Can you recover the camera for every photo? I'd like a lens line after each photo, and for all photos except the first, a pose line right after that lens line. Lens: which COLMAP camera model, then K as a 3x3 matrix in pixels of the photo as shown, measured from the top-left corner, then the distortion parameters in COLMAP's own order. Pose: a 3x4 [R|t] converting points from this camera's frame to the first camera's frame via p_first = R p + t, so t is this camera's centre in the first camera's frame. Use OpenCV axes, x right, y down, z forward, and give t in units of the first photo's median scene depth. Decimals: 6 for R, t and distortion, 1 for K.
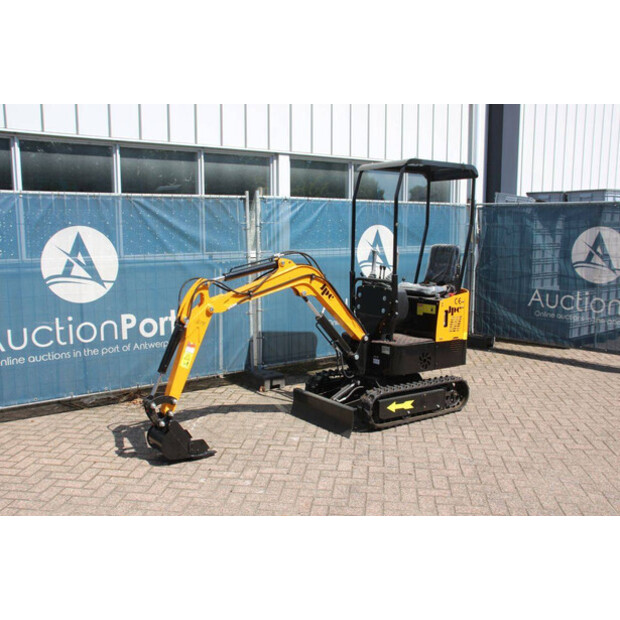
lens RADIAL K [[637.8, 0, 311.8], [0, 637.8, 304.4], [0, 0, 1]] dist [-0.061175, 0.000000]
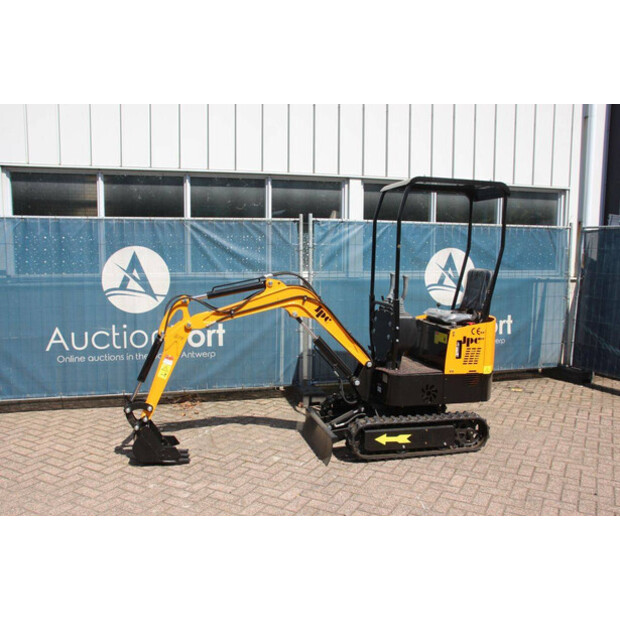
lens RADIAL K [[565.3, 0, 310.9], [0, 565.3, 311.1], [0, 0, 1]] dist [-0.103300, 0.000000]
pose [[0.931407, 0.046973, -0.360936, 0.303148], [-0.051957, 0.998641, -0.004111, -0.018727], [0.360252, 0.022583, 0.932582, 0.170728]]
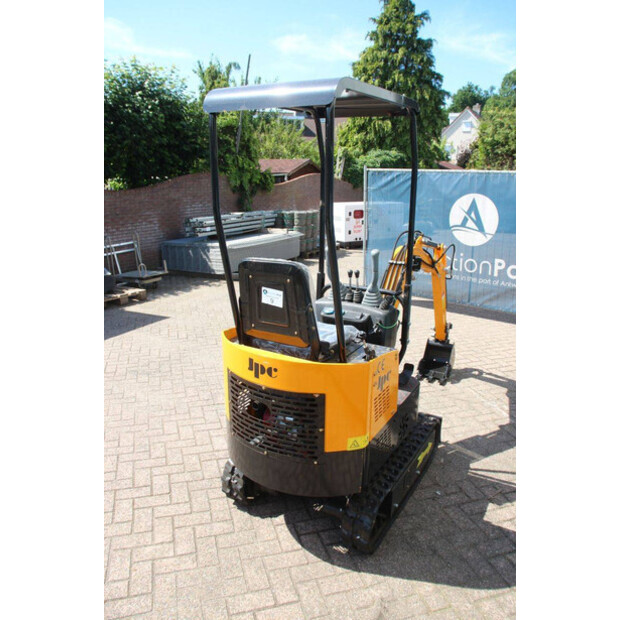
lens RADIAL K [[506.0, 0, 307.9], [0, 506.0, 316.5], [0, 0, 1]] dist [-0.159926, 0.114559]
pose [[-0.916925, 0.101221, -0.386010, 0.358349], [-0.060223, 0.921120, 0.384592, -0.215244], [0.394490, 0.375889, -0.838502, 1.443902]]
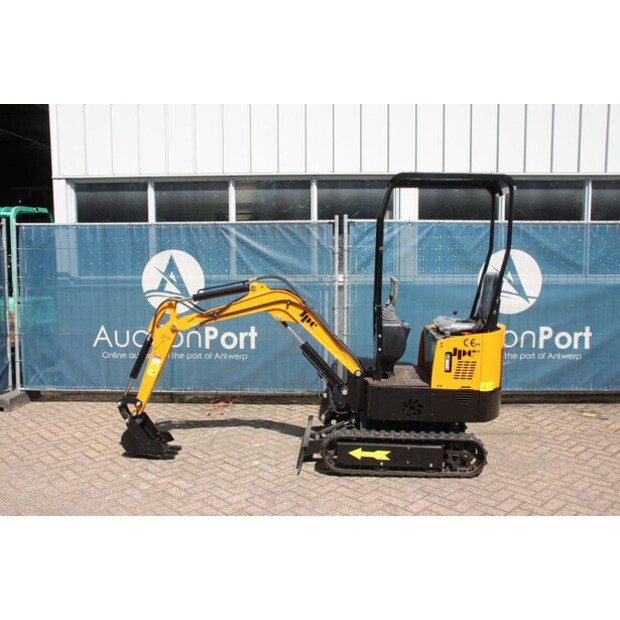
lens RADIAL K [[599.1, 0, 310.0], [0, 599.1, 310.9], [0, 0, 1]] dist [-0.087340, 0.000000]
pose [[0.778885, 0.062803, -0.624015, 0.552584], [-0.074713, 0.997180, 0.007103, -0.036388], [0.622701, 0.041090, 0.781380, 0.283575]]
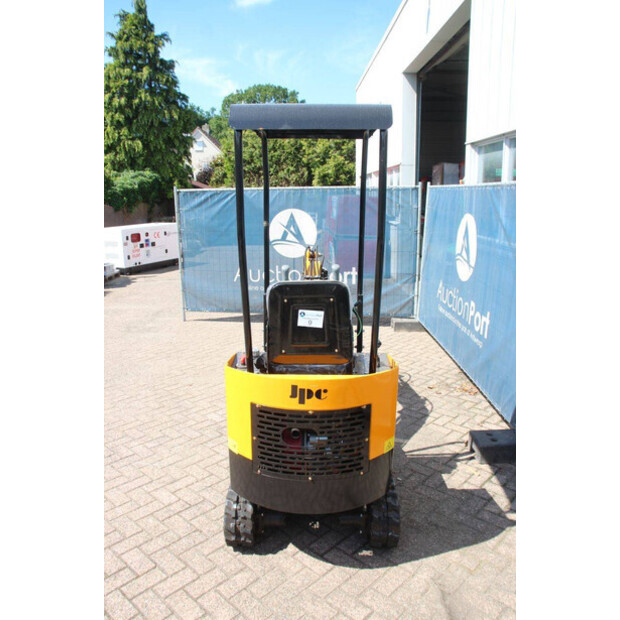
lens RADIAL K [[506.0, 0, 309.7], [0, 506.0, 319.4], [0, 0, 1]] dist [-0.159926, 0.114559]
pose [[-0.591031, 0.198243, -0.781909, 0.533175], [-0.099121, 0.944136, 0.314297, -0.196847], [0.800536, 0.263263, -0.538363, 1.304718]]
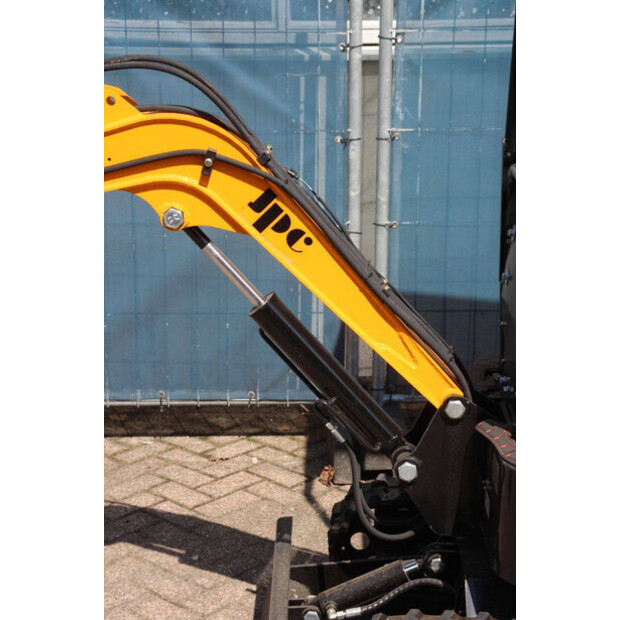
lens RADIAL K [[1445.0, 0, 327.9], [0, 1445.0, 292.3], [0, 0, 1]] dist [0.274370, 0.000000]
pose [[0.814474, 0.152769, -0.559726, 0.363373], [-0.074944, 0.984332, 0.159607, -0.083314], [0.575339, -0.088048, 0.813162, 0.486625]]
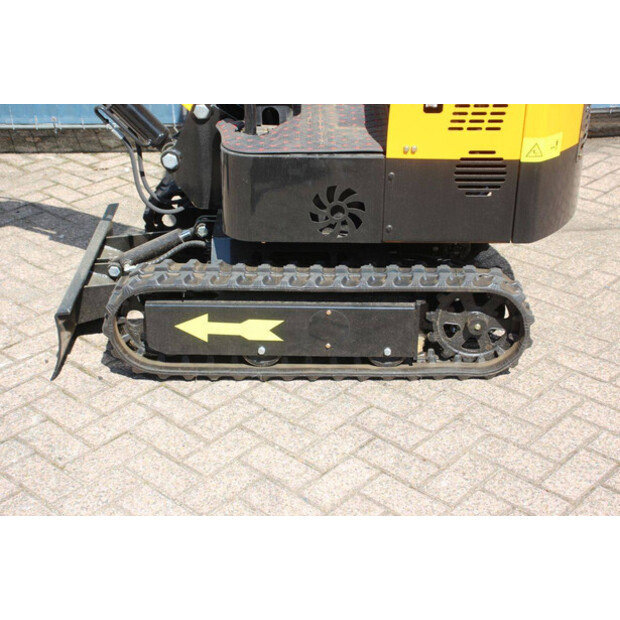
lens RADIAL K [[1066.4, 0, 313.8], [0, 1066.4, 309.0], [0, 0, 1]] dist [0.153356, 0.000000]
pose [[0.808444, 0.256735, -0.529628, 0.457791], [-0.053731, 0.928285, 0.367967, -0.061476], [0.586116, -0.269023, 0.764261, 0.564142]]
